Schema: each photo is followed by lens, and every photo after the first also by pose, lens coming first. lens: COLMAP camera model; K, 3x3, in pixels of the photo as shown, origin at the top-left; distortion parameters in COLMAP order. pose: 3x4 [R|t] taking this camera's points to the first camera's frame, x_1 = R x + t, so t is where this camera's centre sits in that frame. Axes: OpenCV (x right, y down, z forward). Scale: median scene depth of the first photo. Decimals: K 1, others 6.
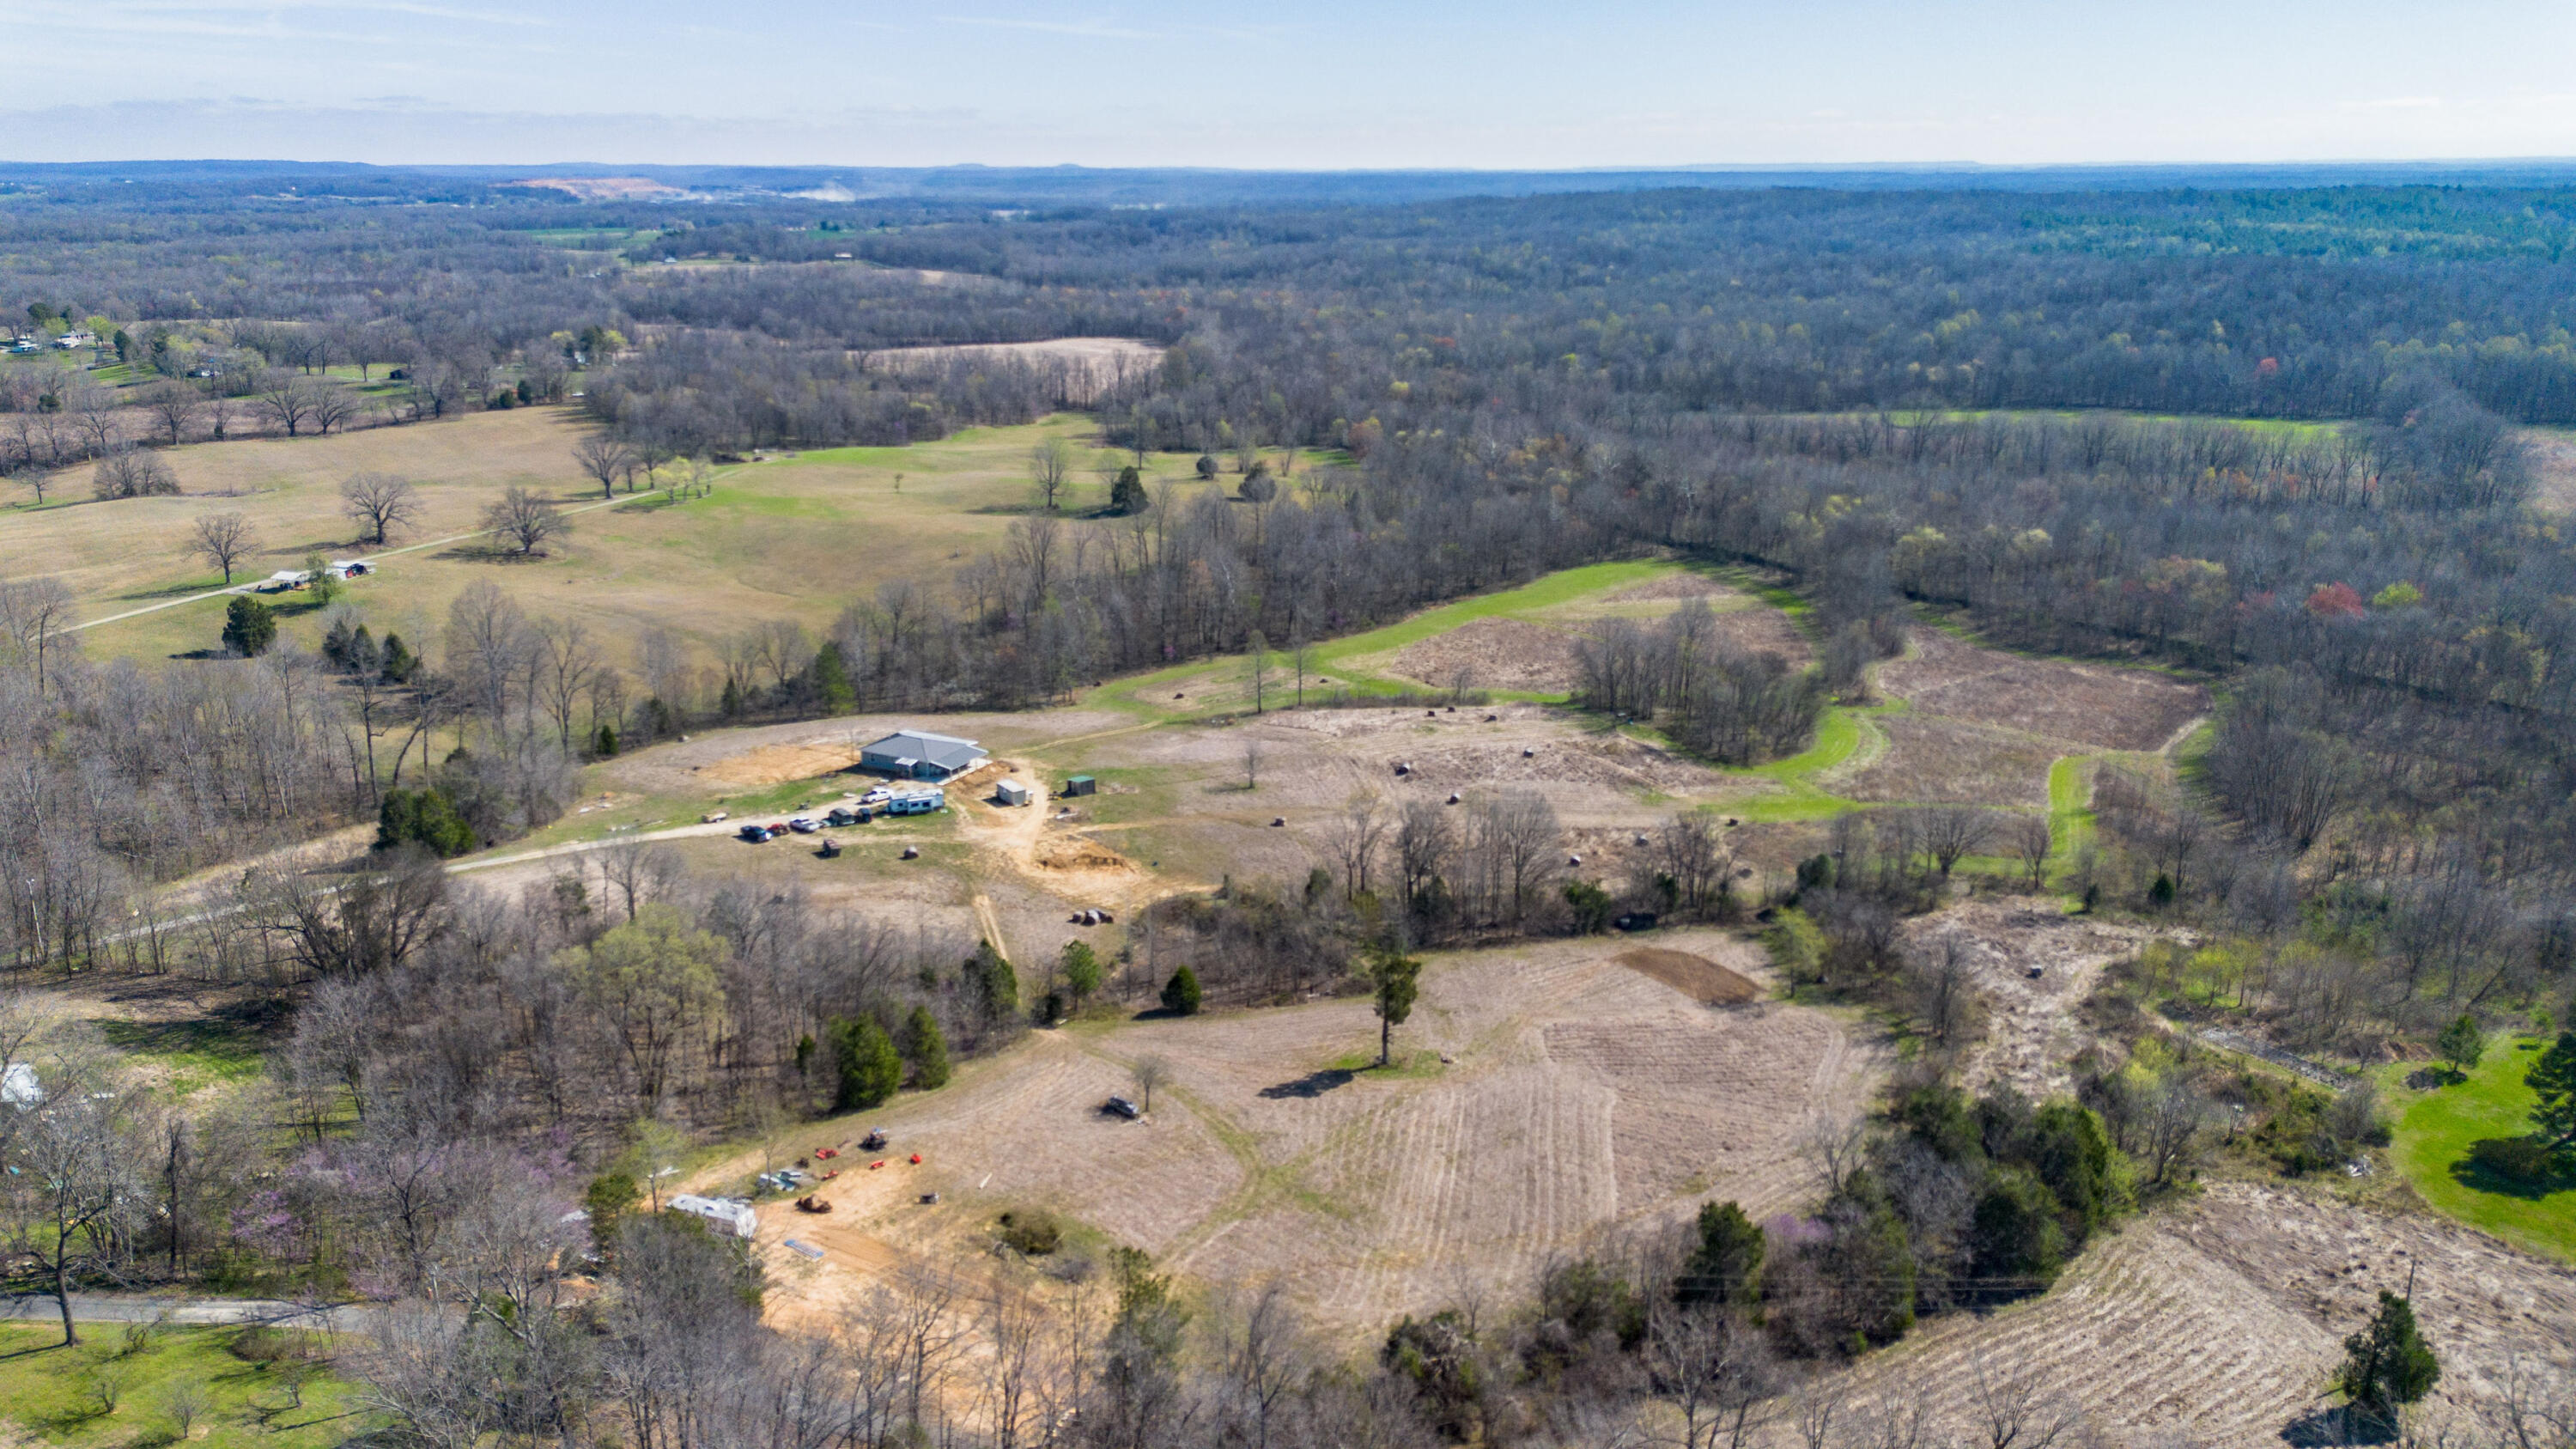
lens RADIAL K [[1906.3, 0, 1292.2], [0, 1906.3, 636.1], [0, 0, 1]] dist [0.084747, -0.089795]
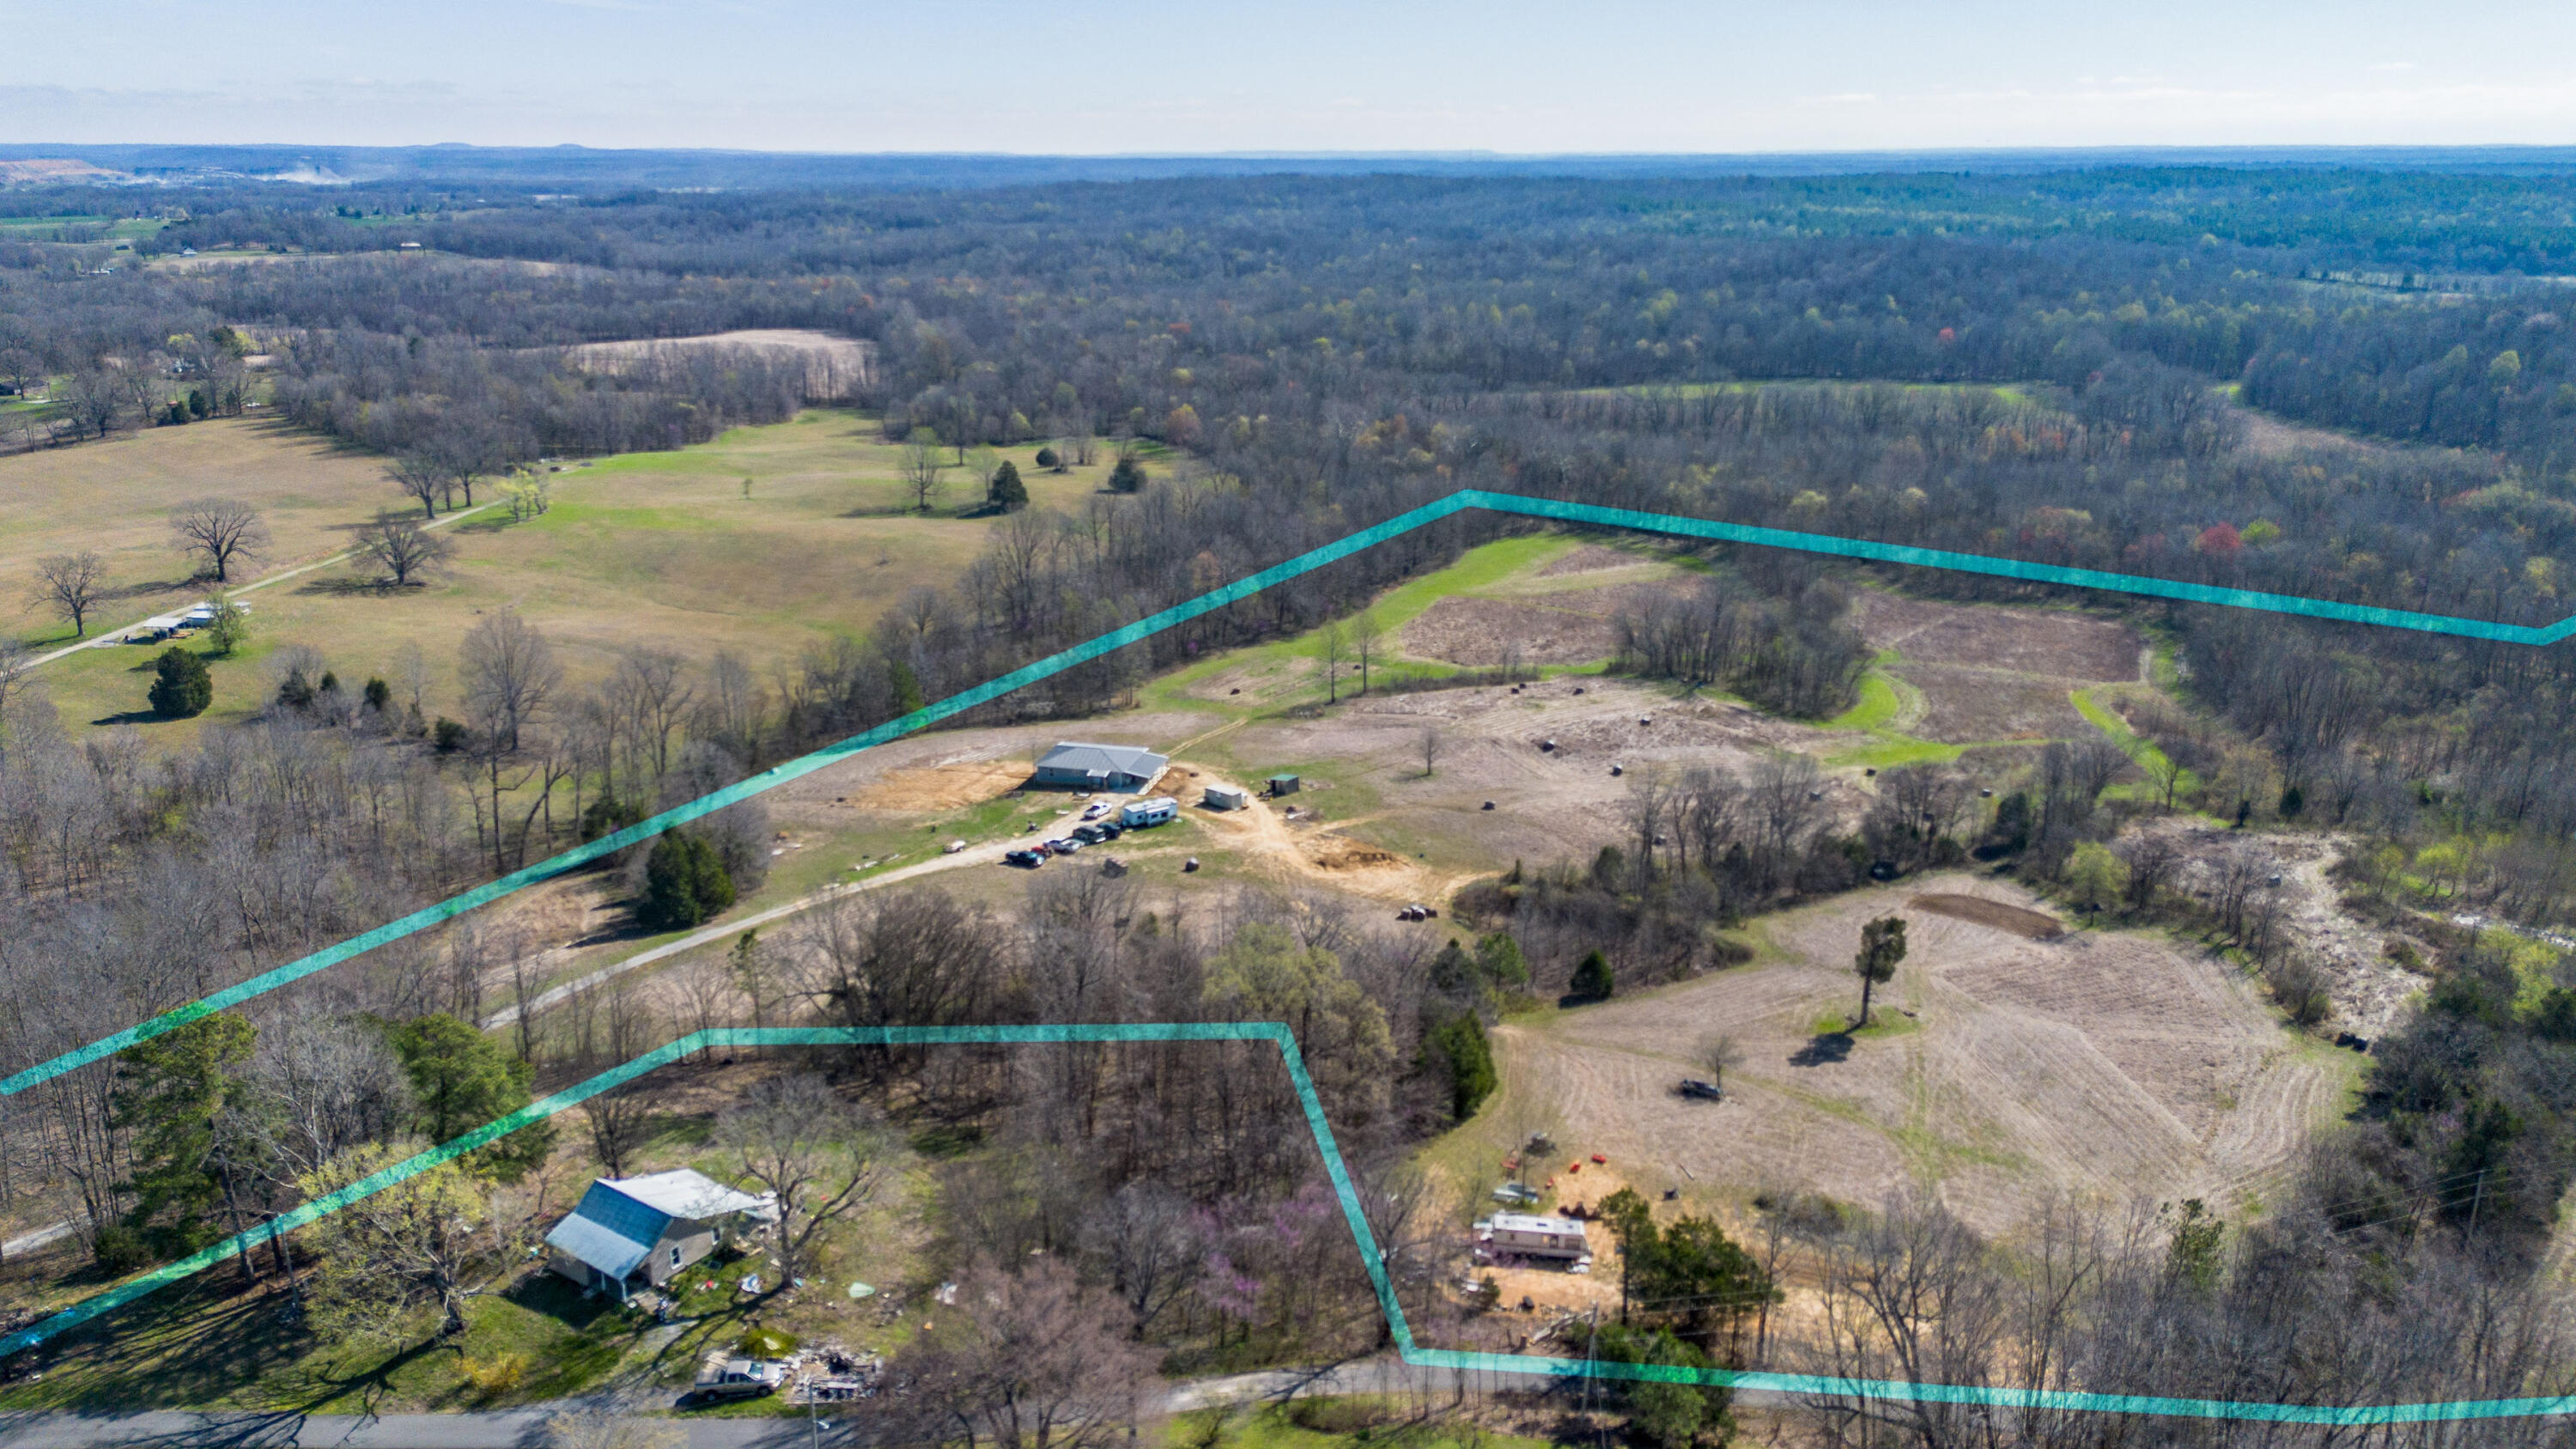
lens RADIAL K [[1906.3, 0, 1292.2], [0, 1906.3, 636.1], [0, 0, 1]] dist [0.084747, -0.089795]
pose [[0.968921, -0.059156, 0.240193, -0.135451], [0.057376, 0.998249, 0.014406, -0.004734], [-0.240625, -0.000177, 0.970618, 0.018434]]
